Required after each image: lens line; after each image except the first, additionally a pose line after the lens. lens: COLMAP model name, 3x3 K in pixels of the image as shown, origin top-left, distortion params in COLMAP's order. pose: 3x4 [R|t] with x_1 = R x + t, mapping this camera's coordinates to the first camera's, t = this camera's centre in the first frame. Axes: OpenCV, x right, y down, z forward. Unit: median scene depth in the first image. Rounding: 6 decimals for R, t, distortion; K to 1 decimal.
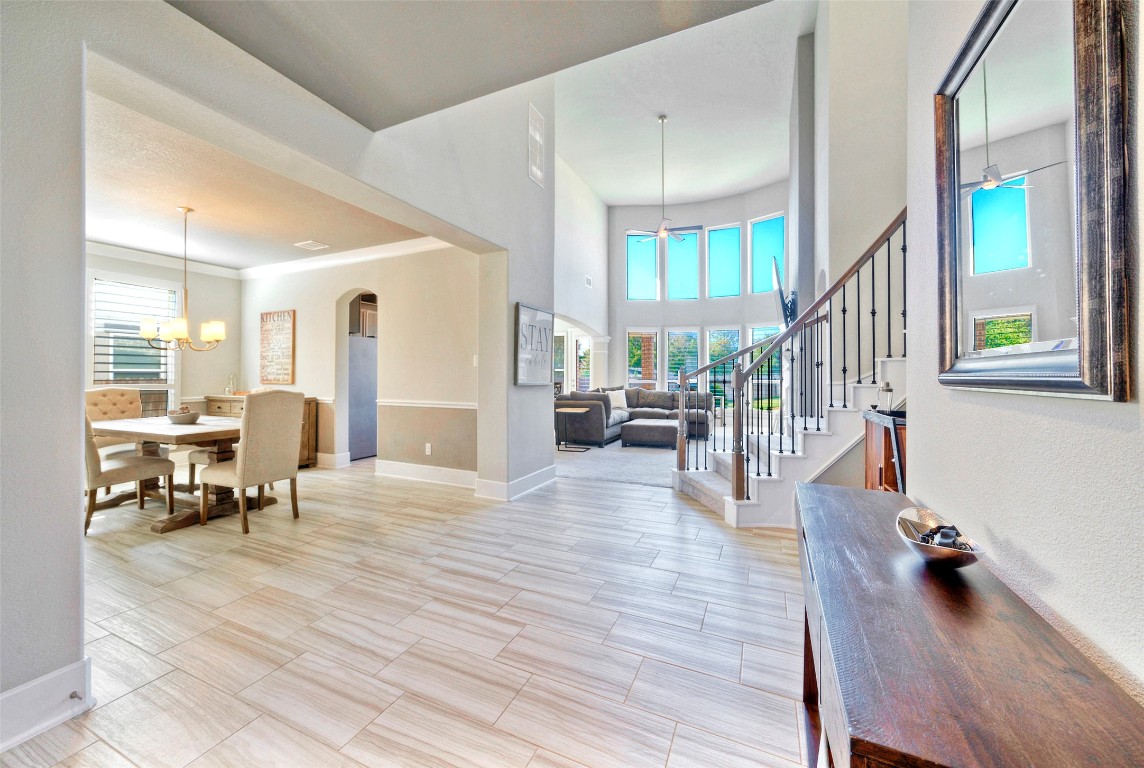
lens RADIAL K [[431.2, 0, 580.7], [0, 431.2, 376.2], [0, 0, 1]] dist [0.000361, 0.000039]
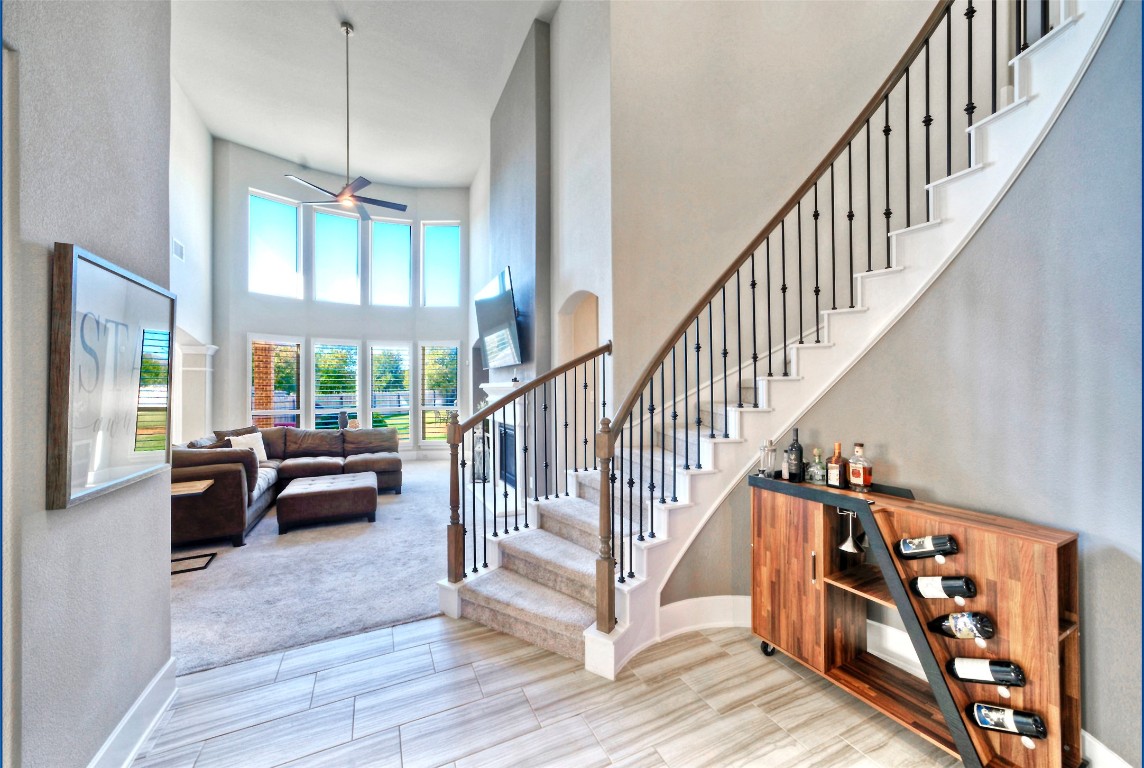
lens RADIAL K [[430.4, 0, 551.4], [0, 430.4, 386.8], [0, 0, 1]] dist [0.001036, 0.000054]
pose [[0.686244, 0.001575, 0.727370, -0.105711], [0.002680, 0.999985, -0.004693, -0.049401], [-0.727367, 0.005169, 0.686230, 0.423668]]
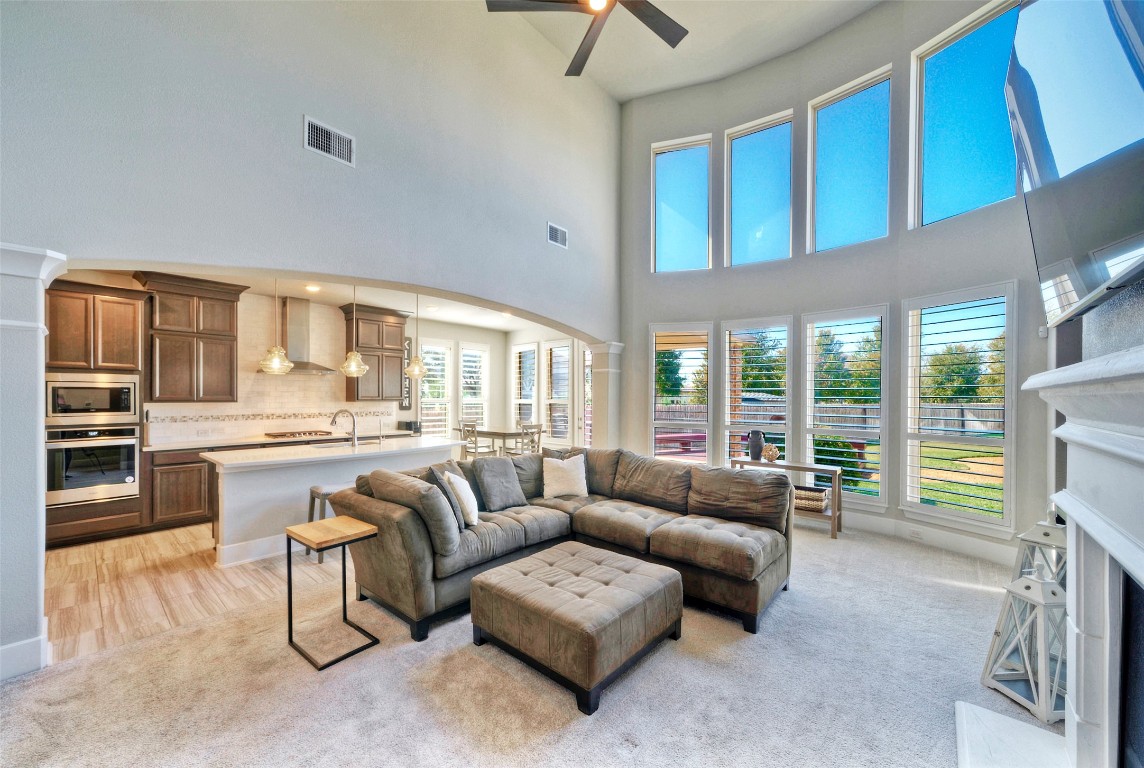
lens RADIAL K [[427.2, 0, 599.8], [0, 427.2, 400.5], [0, 0, 1]] dist [0.000839, 0.000025]
pose [[0.958311, 0.009291, -0.285574, 0.394612], [-0.007821, 0.999950, 0.006289, -0.043892], [0.285618, -0.003793, 0.958336, 0.949507]]
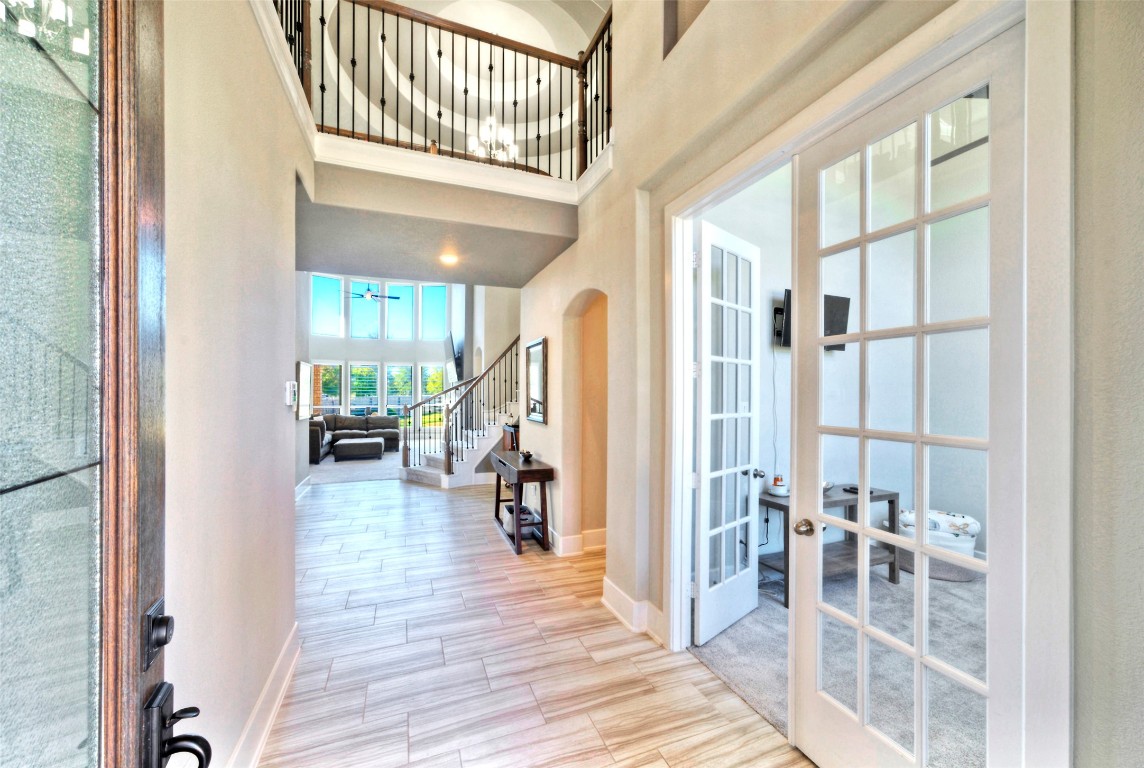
lens RADIAL K [[431.2, 0, 580.7], [0, 431.2, 376.2], [0, 0, 1]] dist [0.000361, 0.000039]
pose [[0.690190, 0.027809, 0.723094, -0.440412], [-0.002863, 0.999358, -0.035701, -0.061837], [-0.723623, 0.022570, 0.689826, -0.542230]]
